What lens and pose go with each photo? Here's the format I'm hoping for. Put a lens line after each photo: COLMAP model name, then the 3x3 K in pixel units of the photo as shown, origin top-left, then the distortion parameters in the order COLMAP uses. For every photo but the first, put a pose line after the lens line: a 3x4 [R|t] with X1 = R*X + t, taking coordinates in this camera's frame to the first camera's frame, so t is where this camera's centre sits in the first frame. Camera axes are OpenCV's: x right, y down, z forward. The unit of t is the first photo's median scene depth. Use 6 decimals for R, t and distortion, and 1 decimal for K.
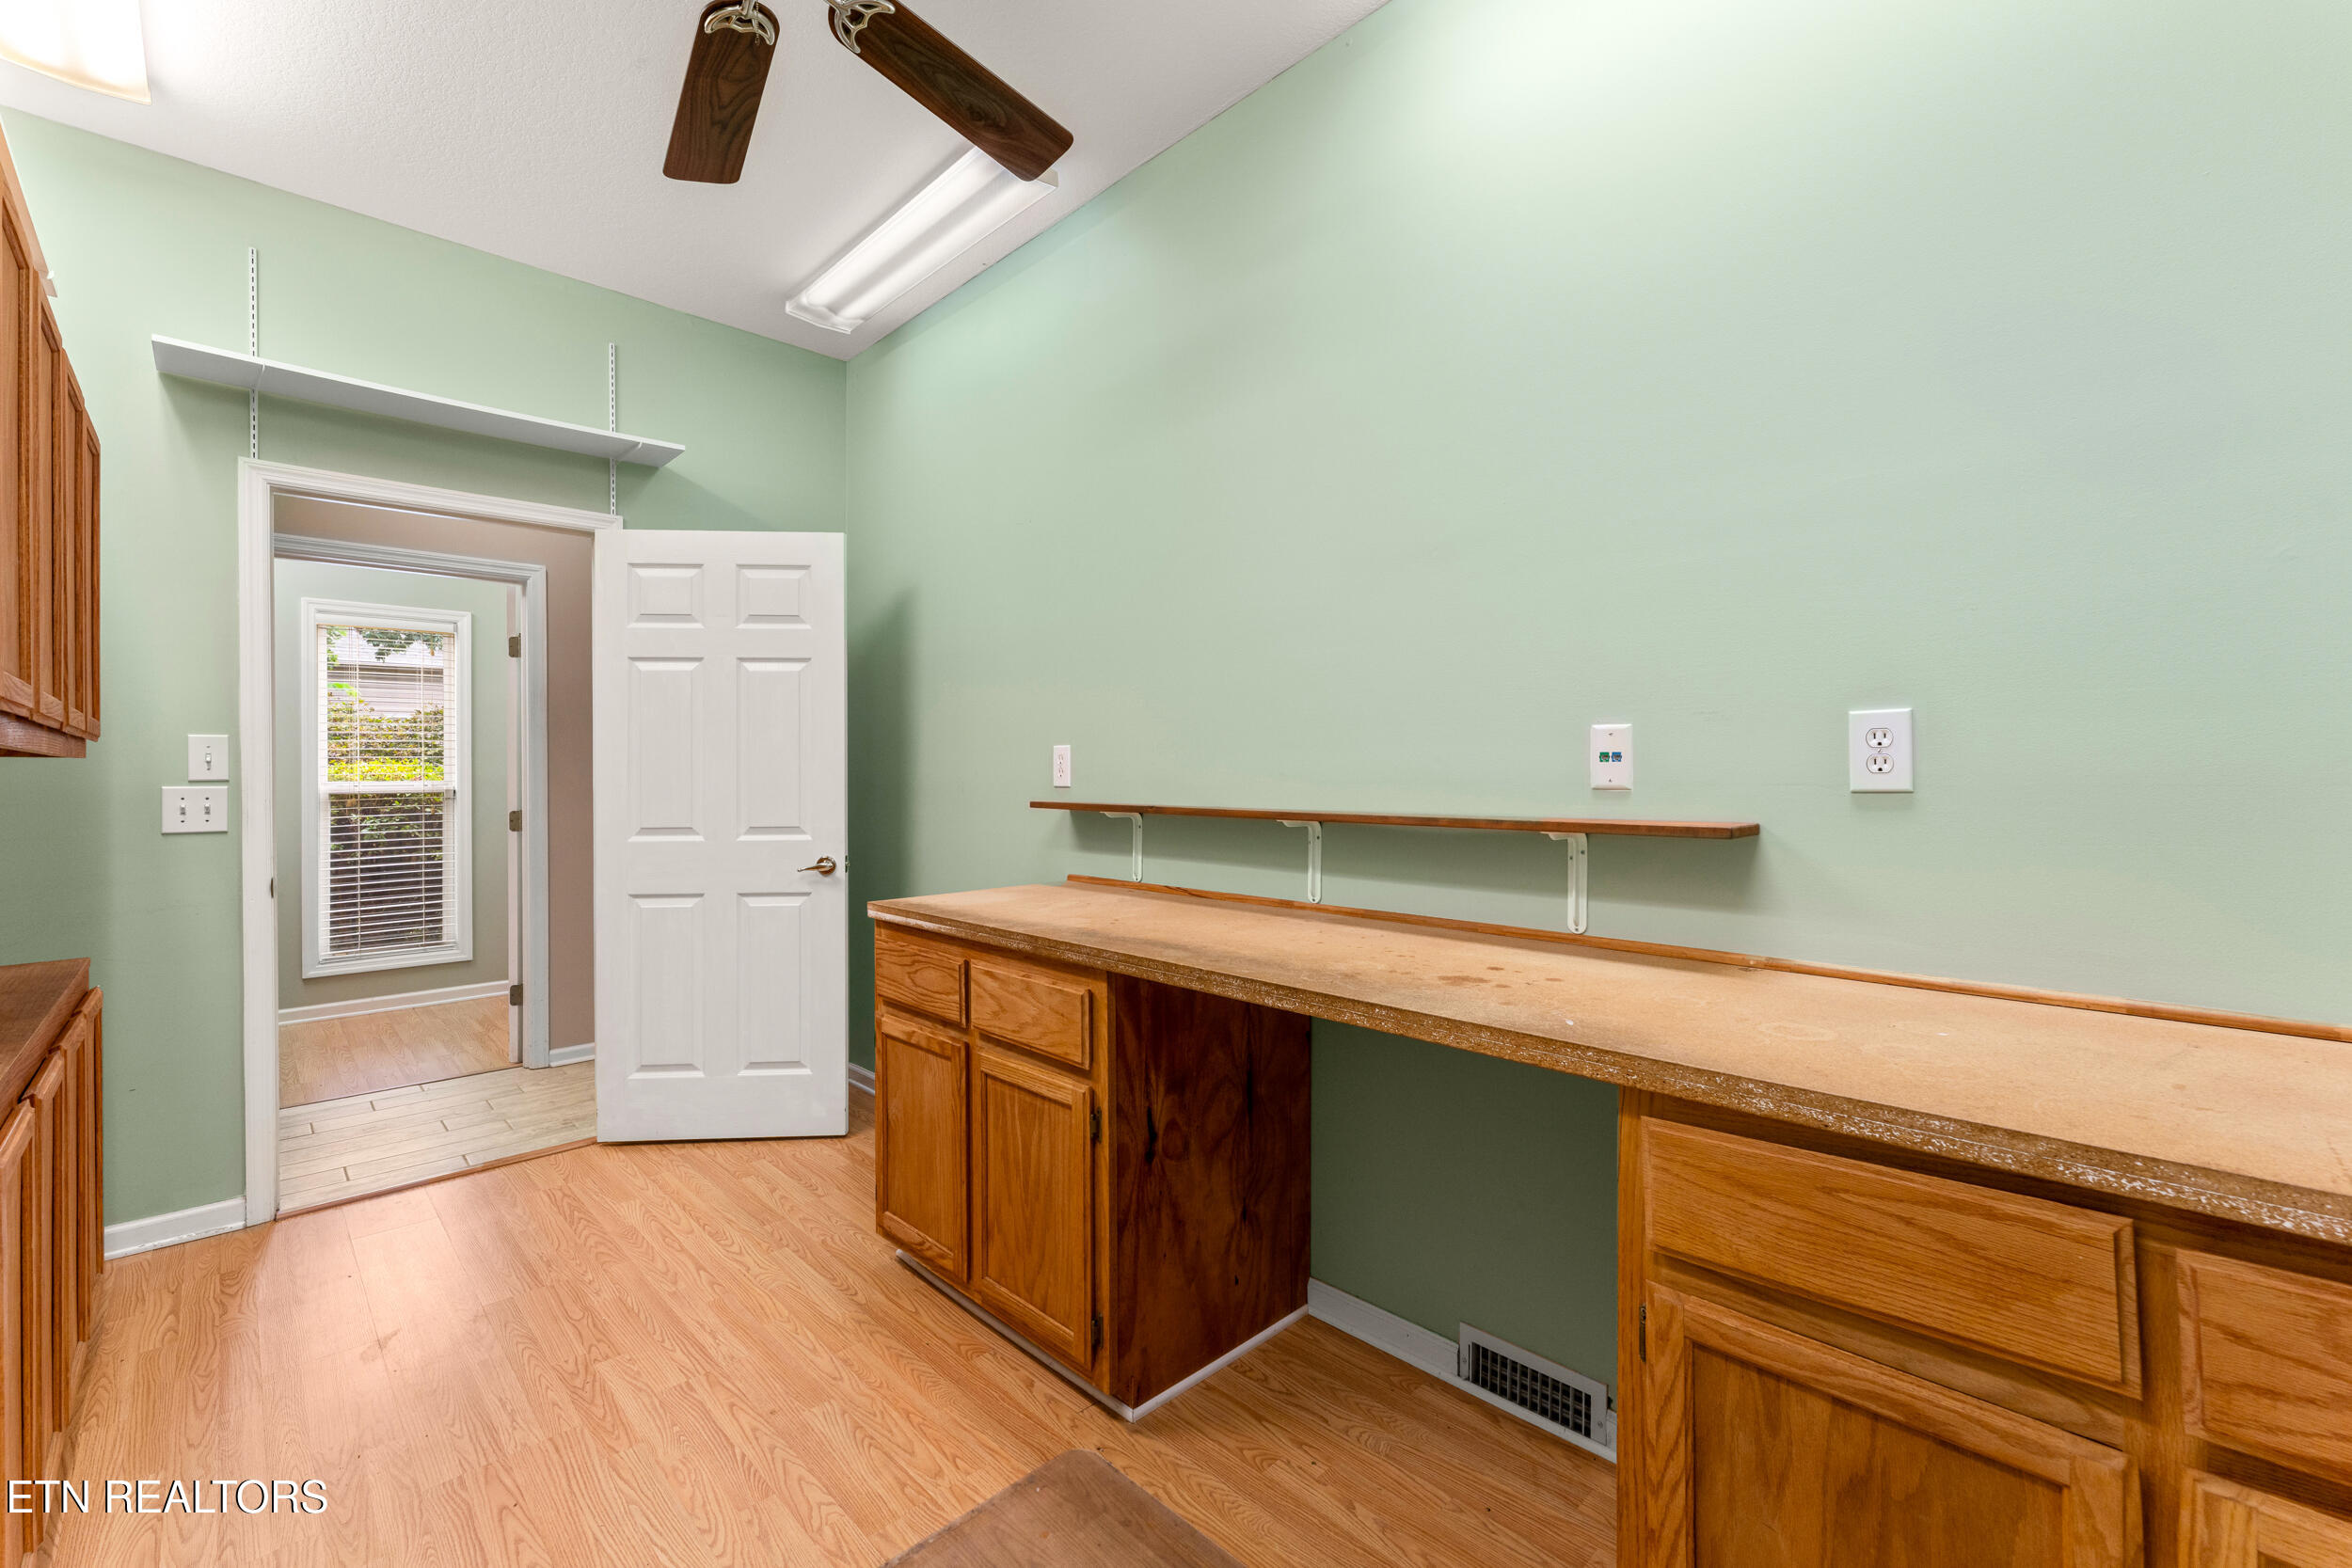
lens RADIAL K [[967.7, 0, 1176.0], [0, 967.7, 784.0], [0, 0, 1]] dist [0.001180, 0.000053]
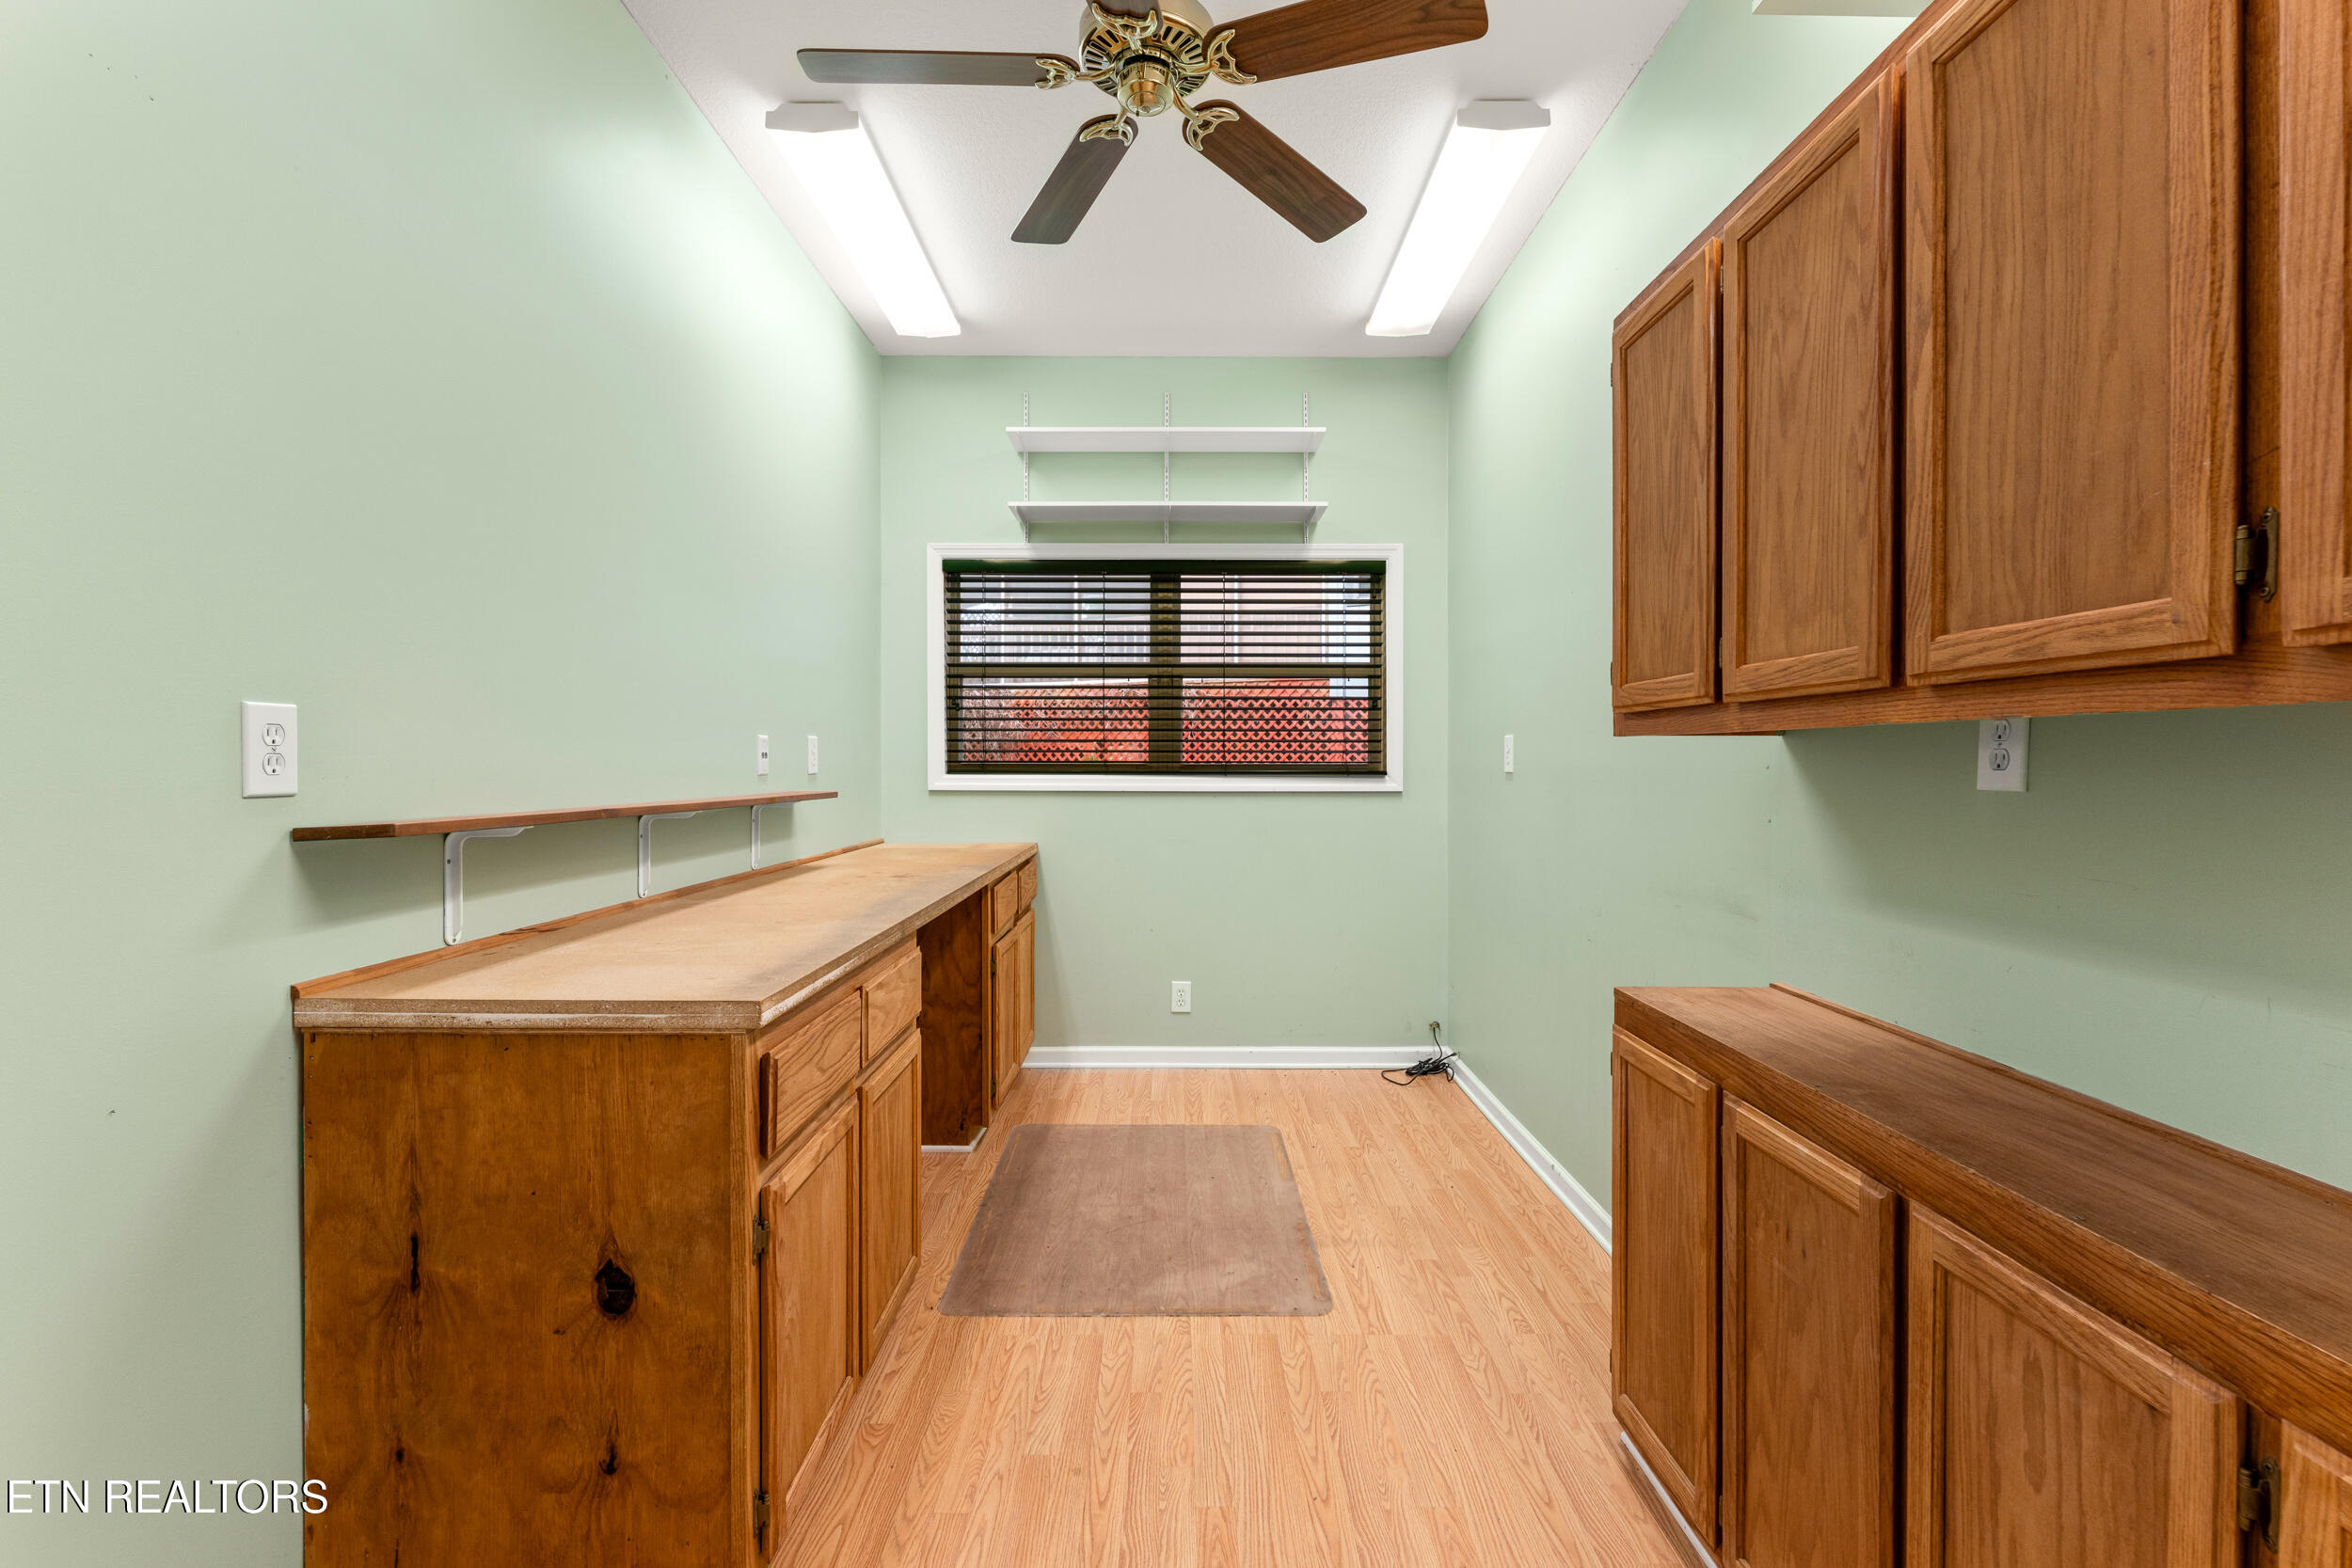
lens RADIAL K [[1028.4, 0, 1176.0], [0, 1028.4, 784.0], [0, 0, 1]] dist [0.000371, 0.000039]
pose [[-0.716241, -0.013935, 0.697713, -1.180187], [0.007672, 0.999583, 0.027840, -0.020560], [-0.697810, 0.025293, -0.715836, 1.658578]]
